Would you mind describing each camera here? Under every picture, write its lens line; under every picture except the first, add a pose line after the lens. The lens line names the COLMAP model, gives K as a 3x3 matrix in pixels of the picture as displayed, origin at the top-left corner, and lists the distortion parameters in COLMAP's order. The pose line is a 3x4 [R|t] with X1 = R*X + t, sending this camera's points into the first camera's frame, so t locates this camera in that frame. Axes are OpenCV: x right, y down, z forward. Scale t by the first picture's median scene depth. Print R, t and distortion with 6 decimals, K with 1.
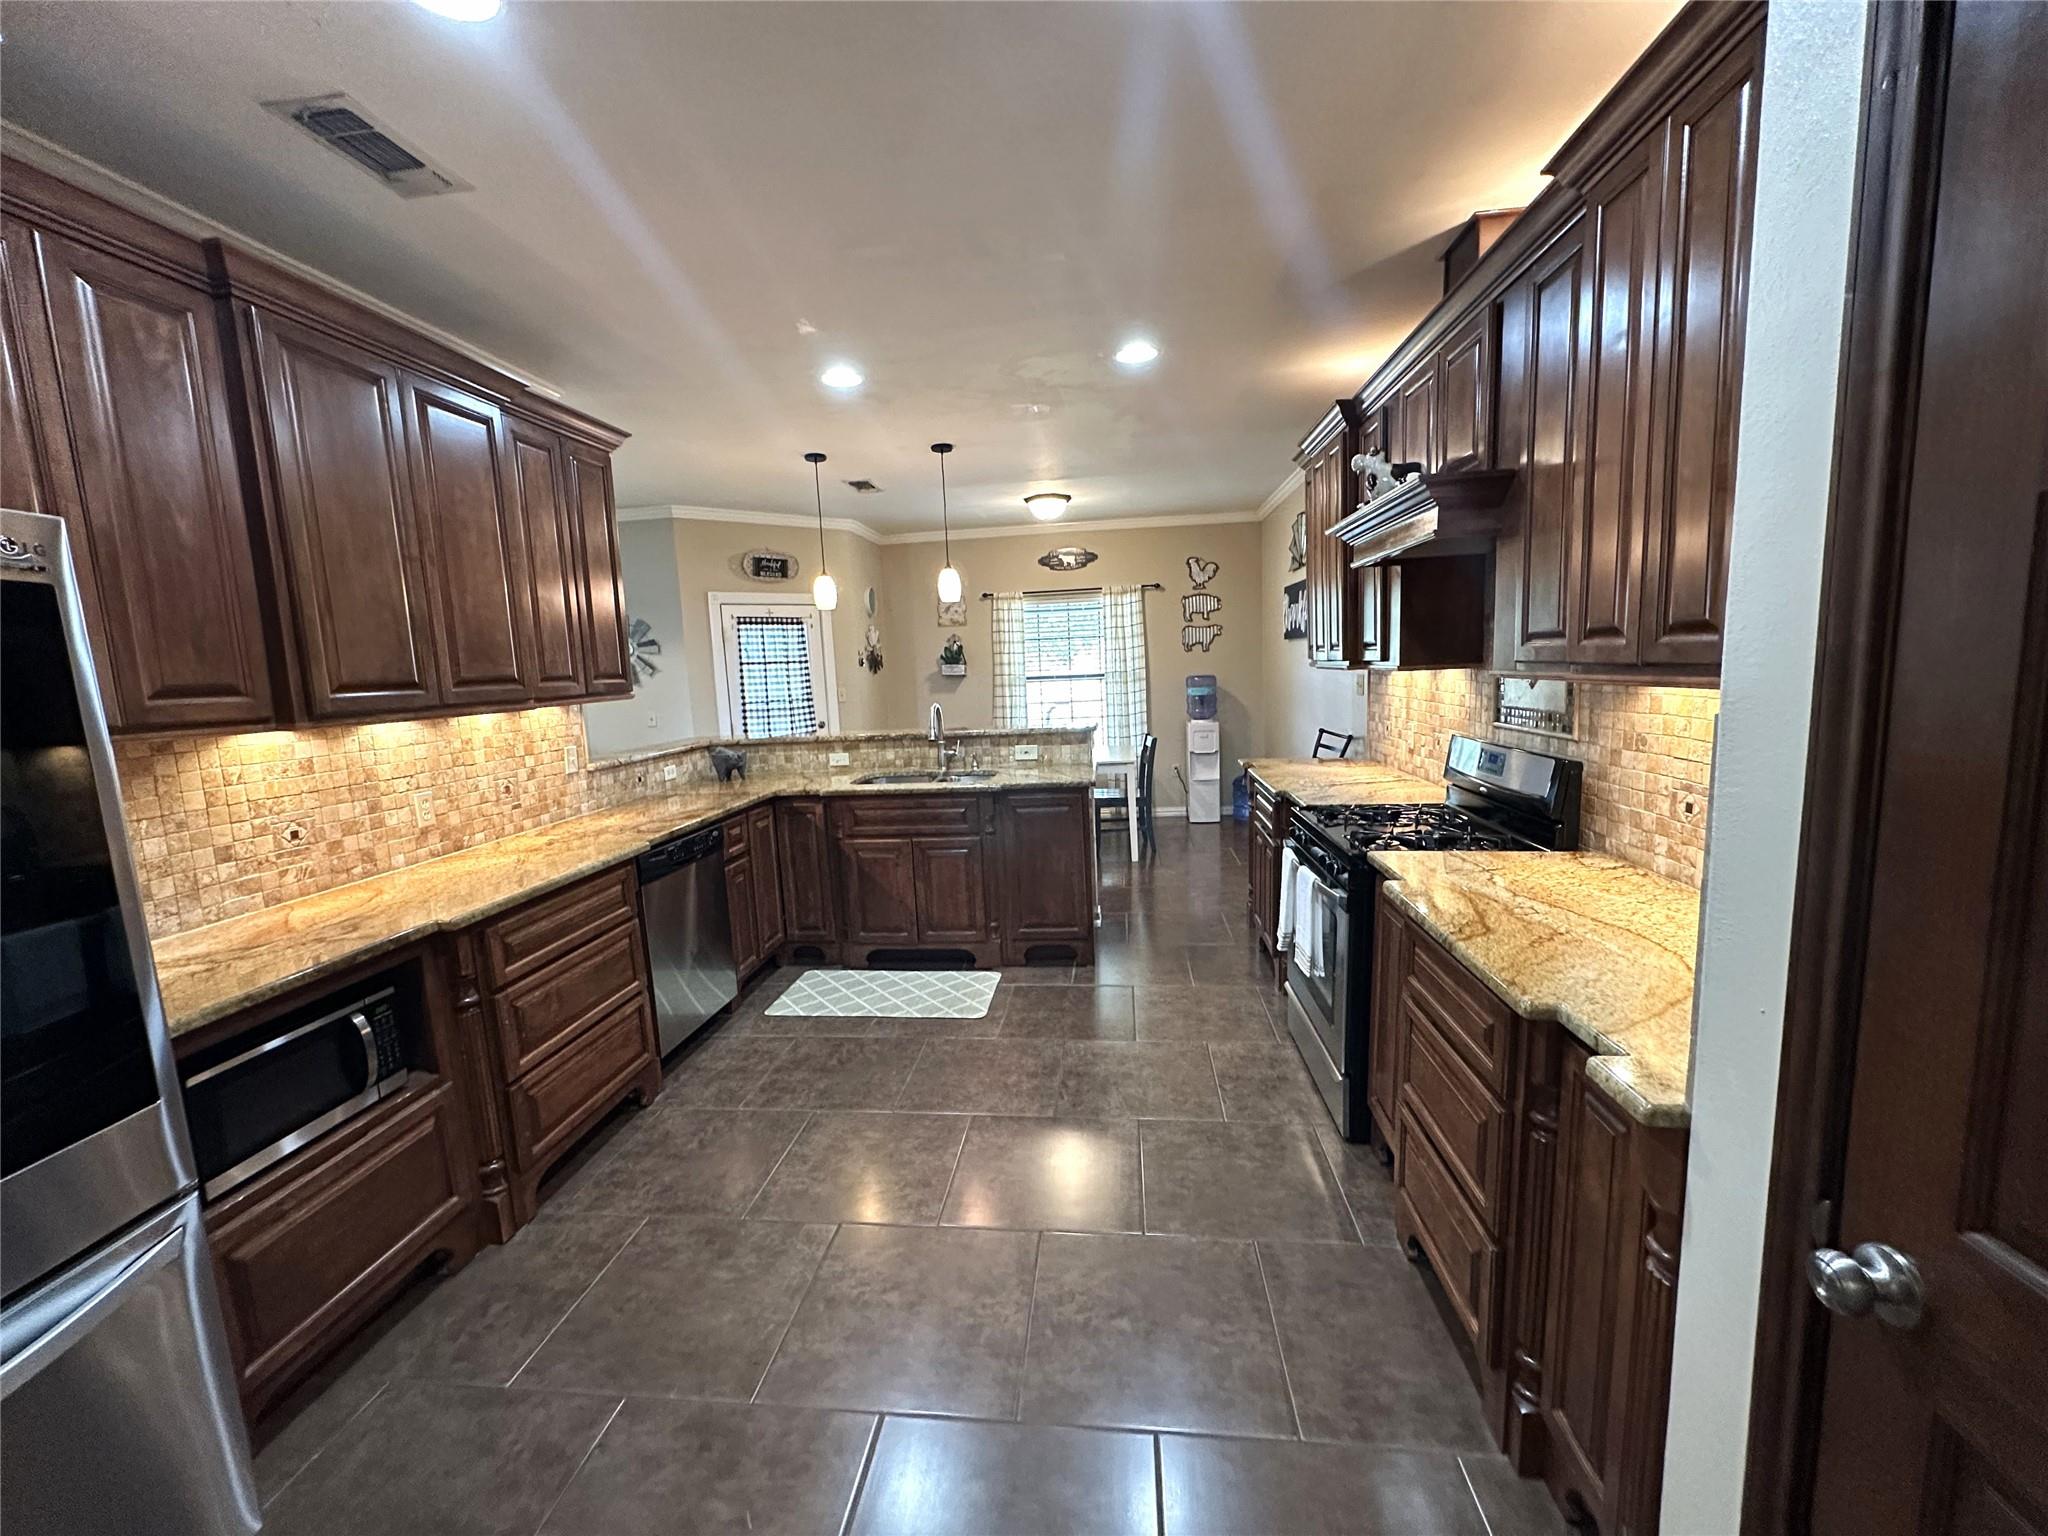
lens RADIAL K [[816.9, 0, 1018.7], [0, 816.9, 768.2], [0, 0, 1]] dist [-0.000203, 0.000535]
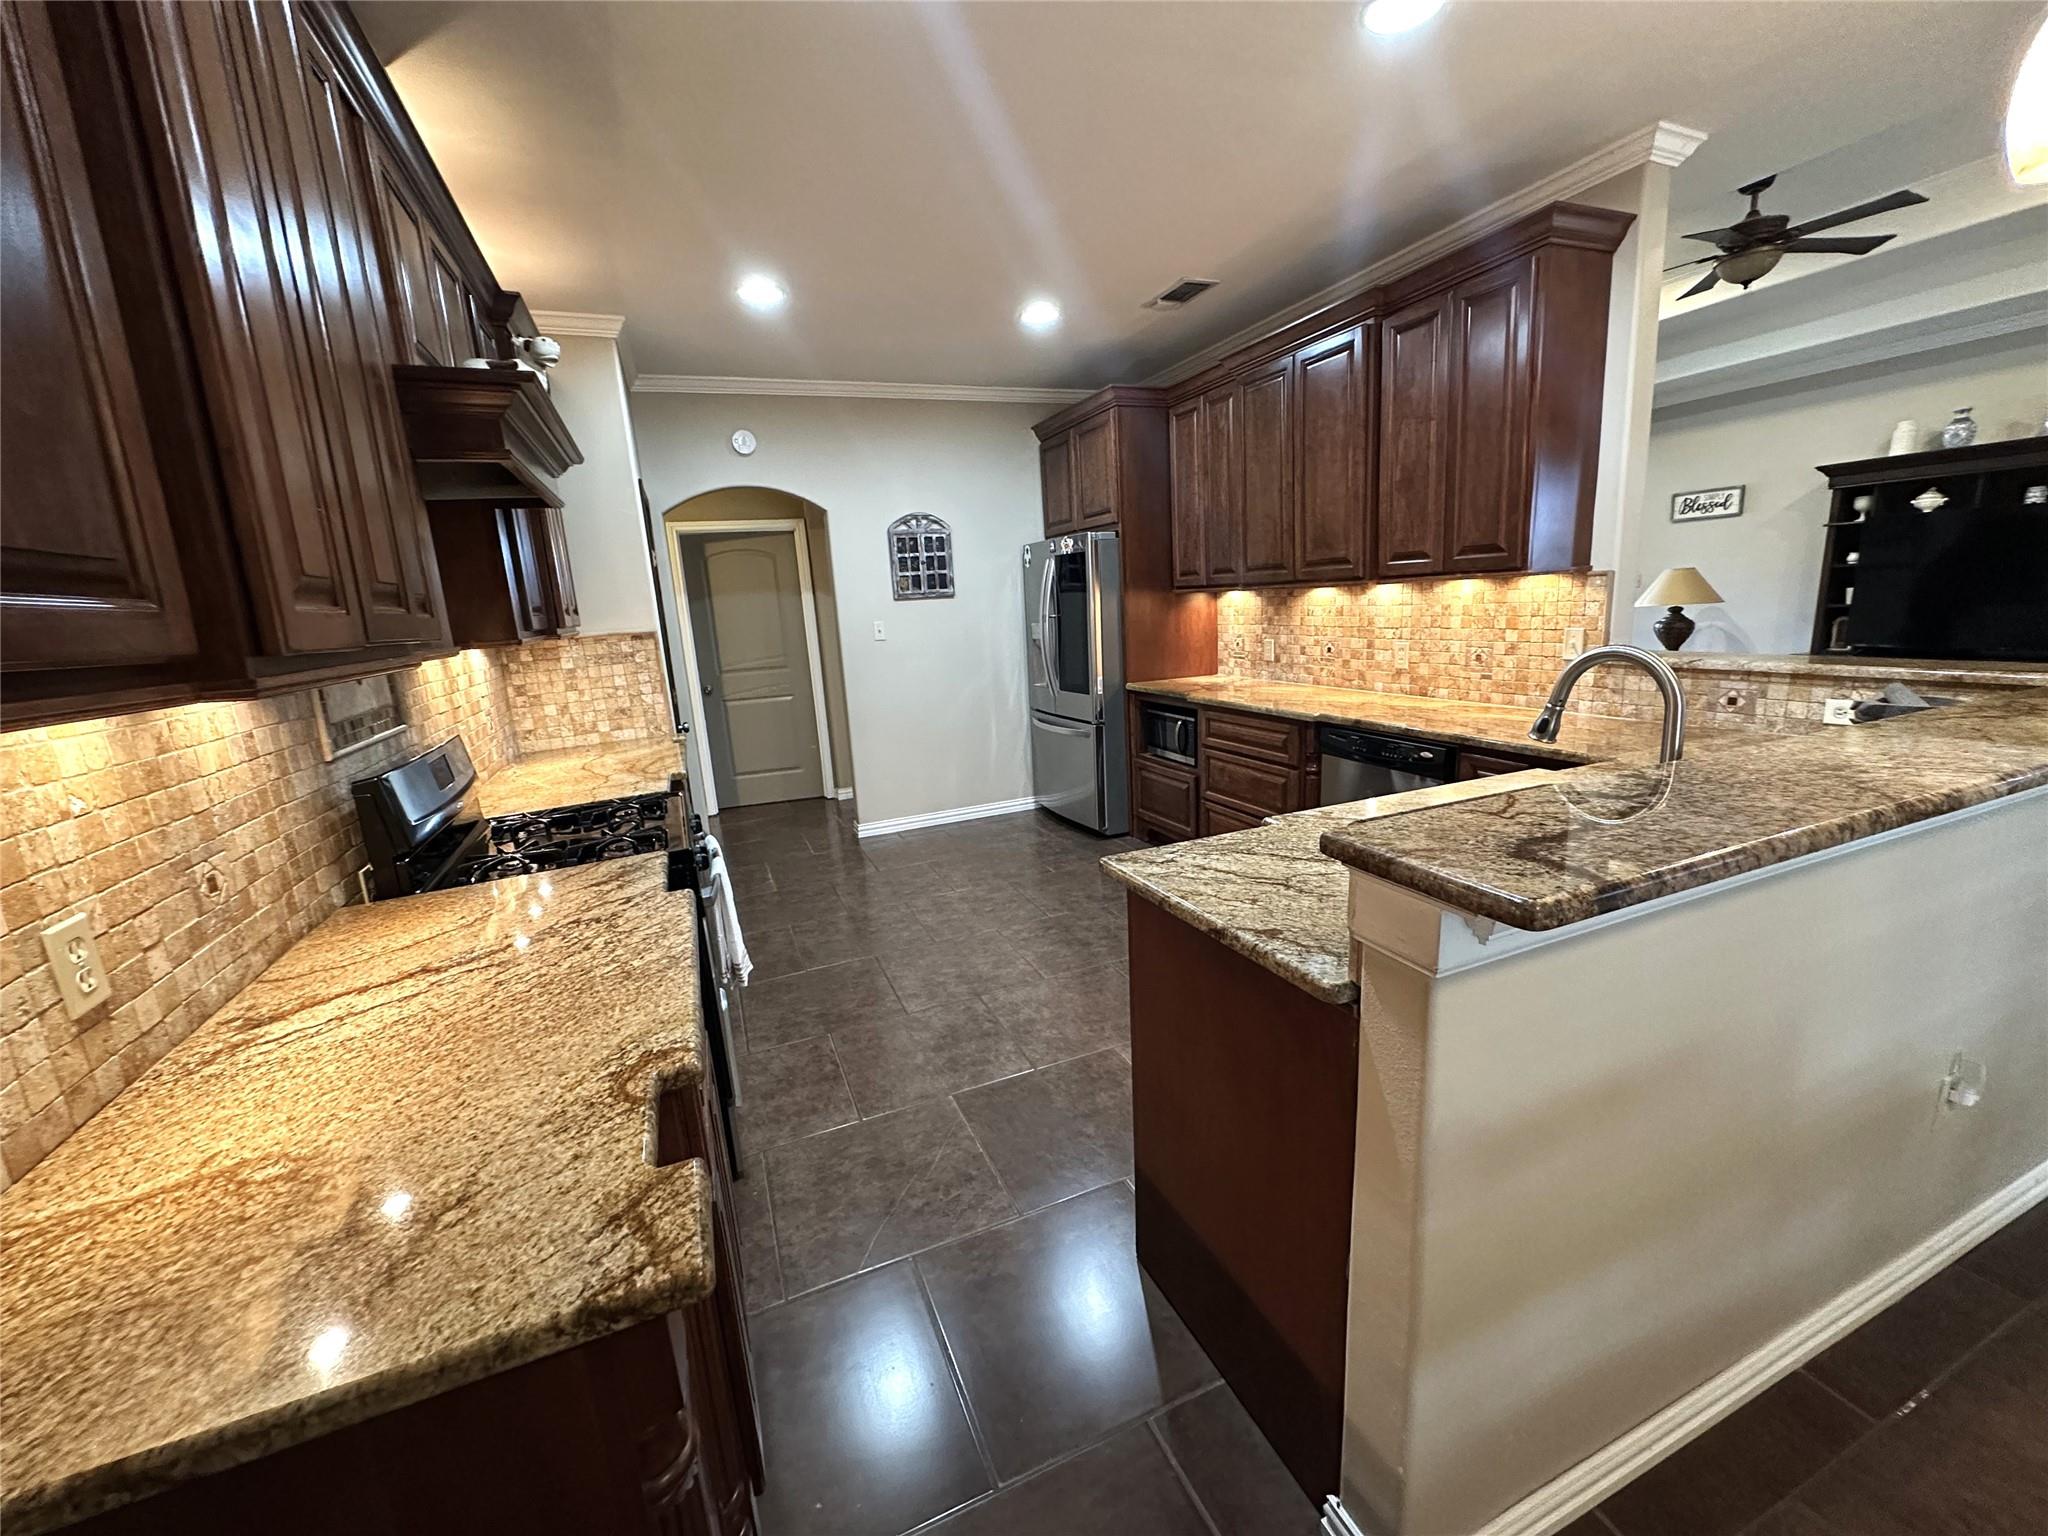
lens RADIAL K [[816.9, 0, 1015.3], [0, 816.9, 755.1], [0, 0, 1]] dist [-0.000203, 0.000535]
pose [[-0.869271, 0.187035, -0.457587, 0.375176], [0.033755, 0.945958, 0.322528, -0.206852], [0.493182, 0.264919, -0.828607, 1.561325]]
